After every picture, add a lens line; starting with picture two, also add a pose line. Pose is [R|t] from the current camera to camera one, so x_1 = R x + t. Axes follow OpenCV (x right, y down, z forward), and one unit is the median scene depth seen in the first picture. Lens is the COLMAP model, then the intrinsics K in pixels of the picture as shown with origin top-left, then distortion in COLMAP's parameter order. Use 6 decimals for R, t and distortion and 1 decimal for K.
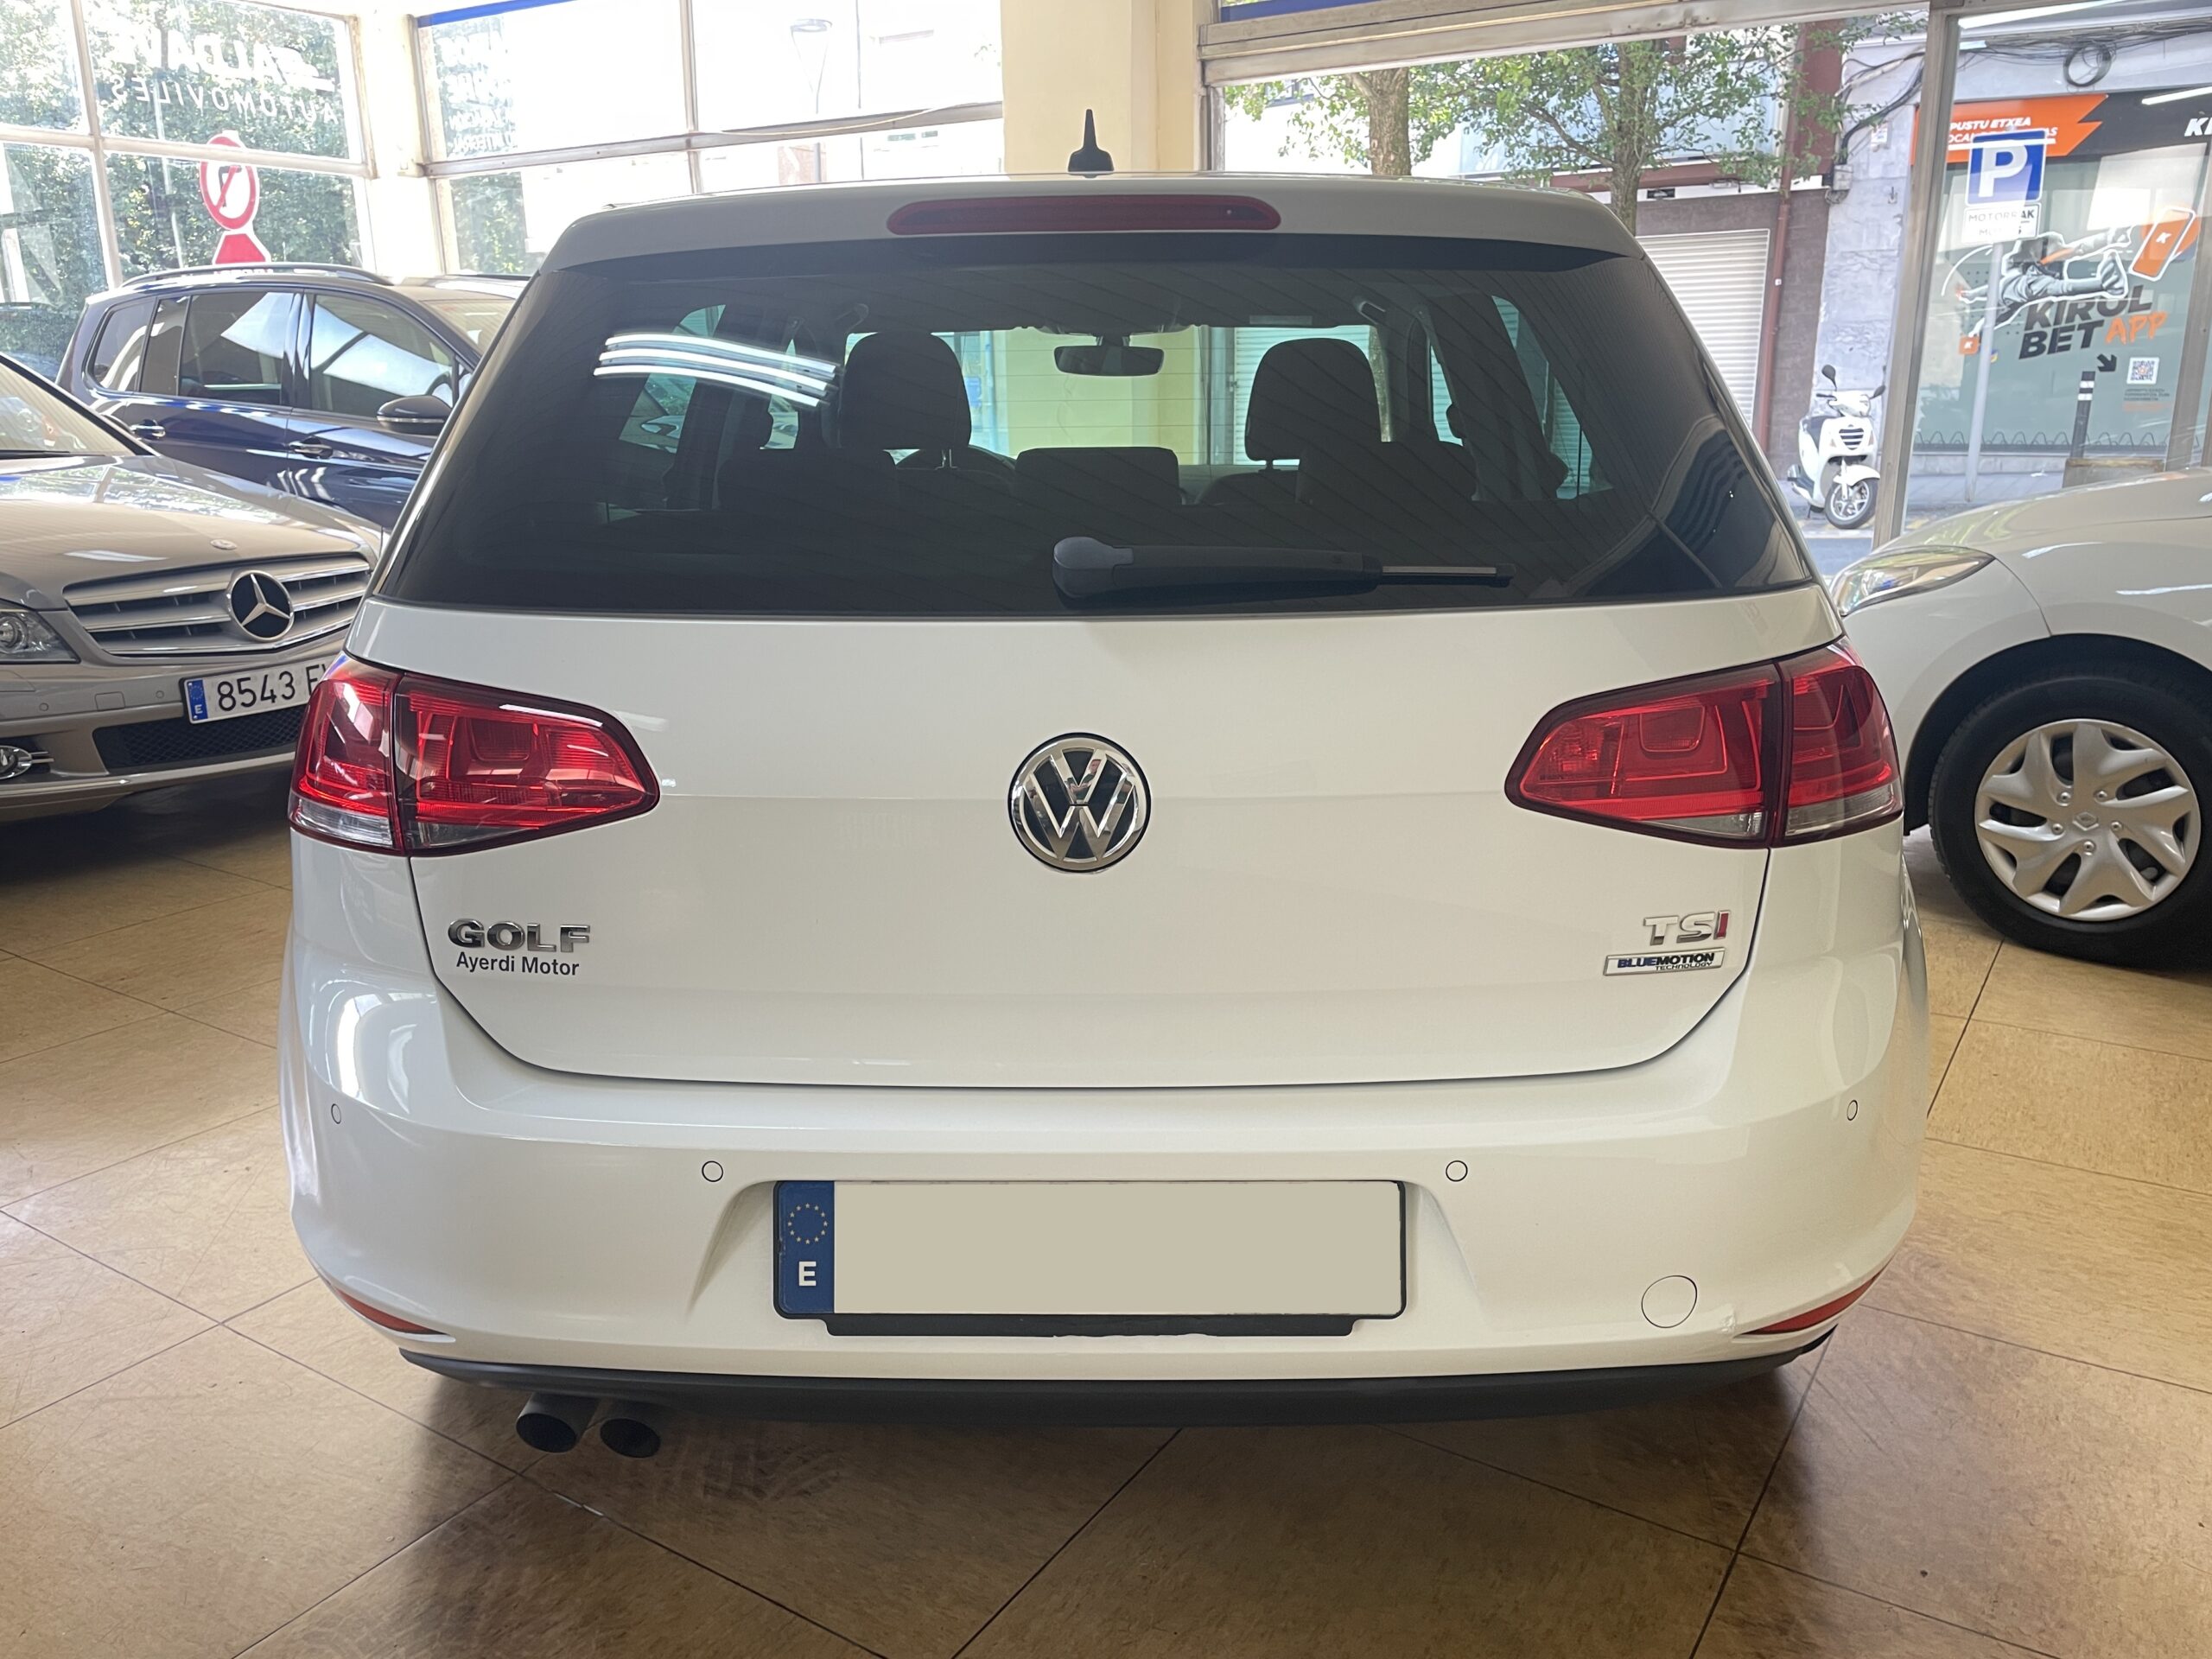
lens RADIAL K [[1716.2, 0, 1108.3], [0, 1716.2, 827.2], [0, 0, 1]] dist [0.038759, -0.034897]
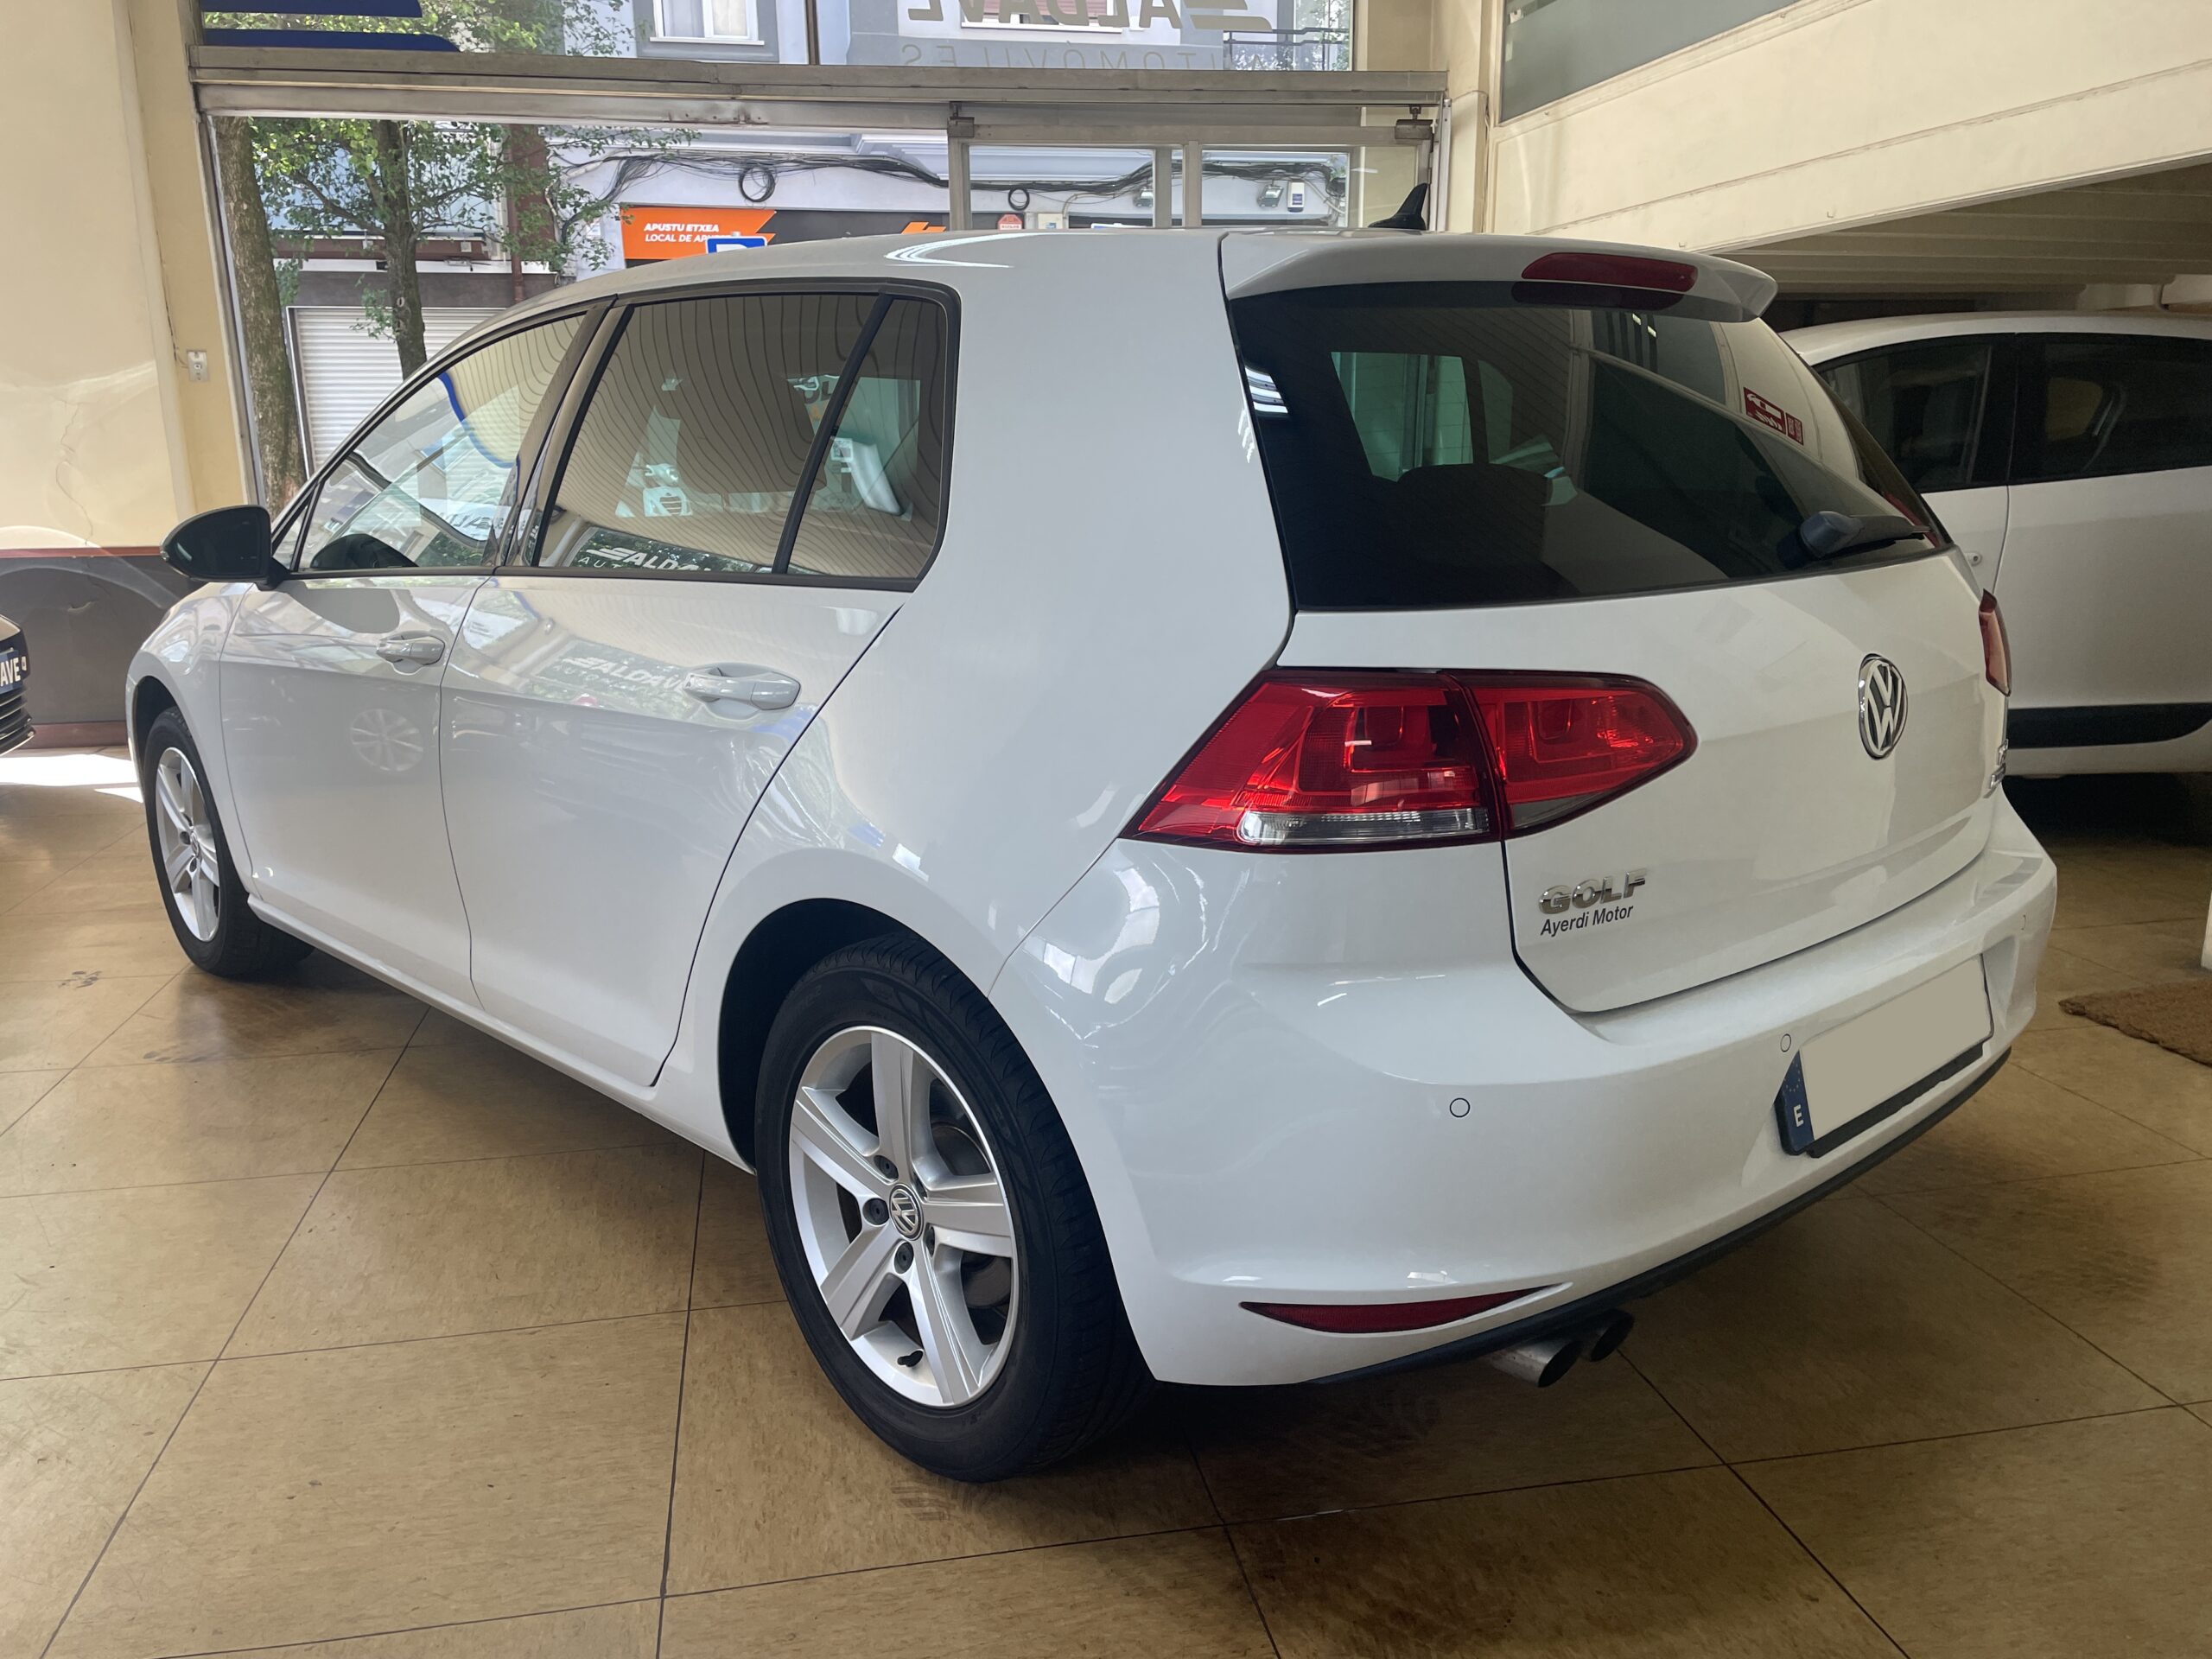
lens RADIAL K [[1716.2, 0, 1110.7], [0, 1716.2, 831.7], [0, 0, 1]] dist [0.038759, -0.034897]
pose [[0.725539, -0.153196, 0.670913, -0.104988], [0.180230, 0.983179, 0.029595, -0.005115], [-0.664162, 0.099446, 0.740945, 0.031109]]
